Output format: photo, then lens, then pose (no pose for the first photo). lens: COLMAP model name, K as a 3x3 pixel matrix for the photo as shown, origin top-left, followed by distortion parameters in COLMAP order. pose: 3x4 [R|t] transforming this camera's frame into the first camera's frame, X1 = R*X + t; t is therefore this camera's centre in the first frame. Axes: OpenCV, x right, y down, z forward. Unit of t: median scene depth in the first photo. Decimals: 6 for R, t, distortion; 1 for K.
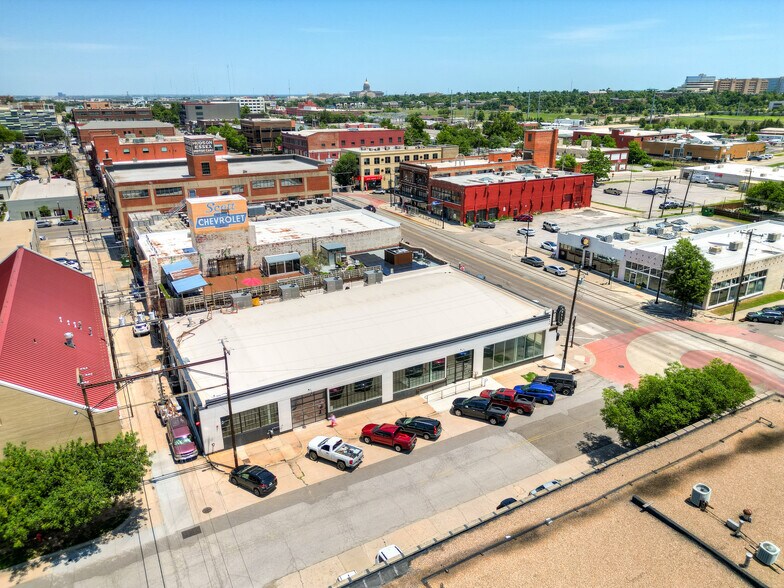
lens RADIAL K [[551.4, 0, 391.1], [0, 551.4, 293.6], [0, 0, 1]] dist [0.053308, -0.047002]
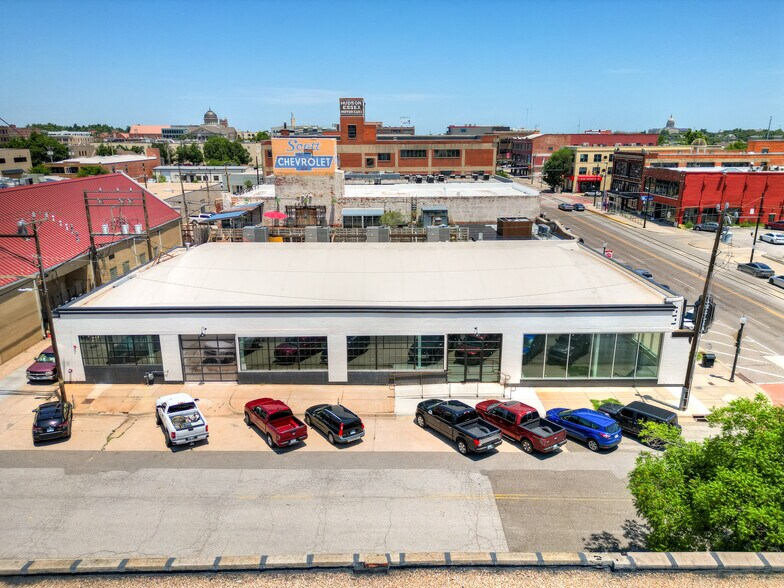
lens RADIAL K [[551.4, 0, 390.6], [0, 551.4, 293.5], [0, 0, 1]] dist [0.053308, -0.047002]
pose [[0.878344, 0.134695, -0.458660, 0.292185], [-0.165910, 0.985736, -0.028240, 0.088880], [0.448314, 0.100900, 0.888163, 0.384387]]
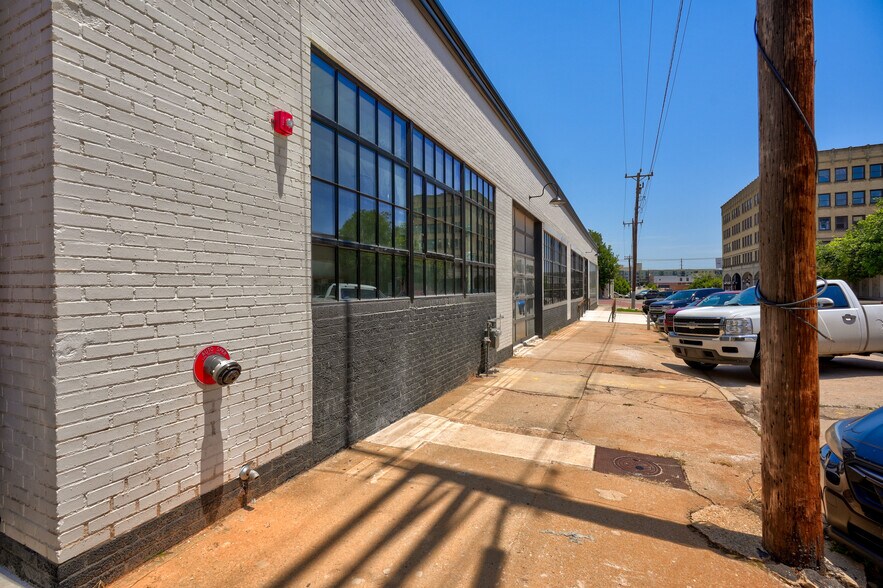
lens RADIAL K [[401.7, 0, 438.2], [0, 401.7, 290.5], [0, 0, 1]] dist [-0.000709, -0.000082]
pose [[0.813348, 0.001186, 0.581776, -0.244655], [0.196615, 0.940599, -0.276795, 0.211218], [-0.547546, 0.339517, 0.764801, 0.704963]]
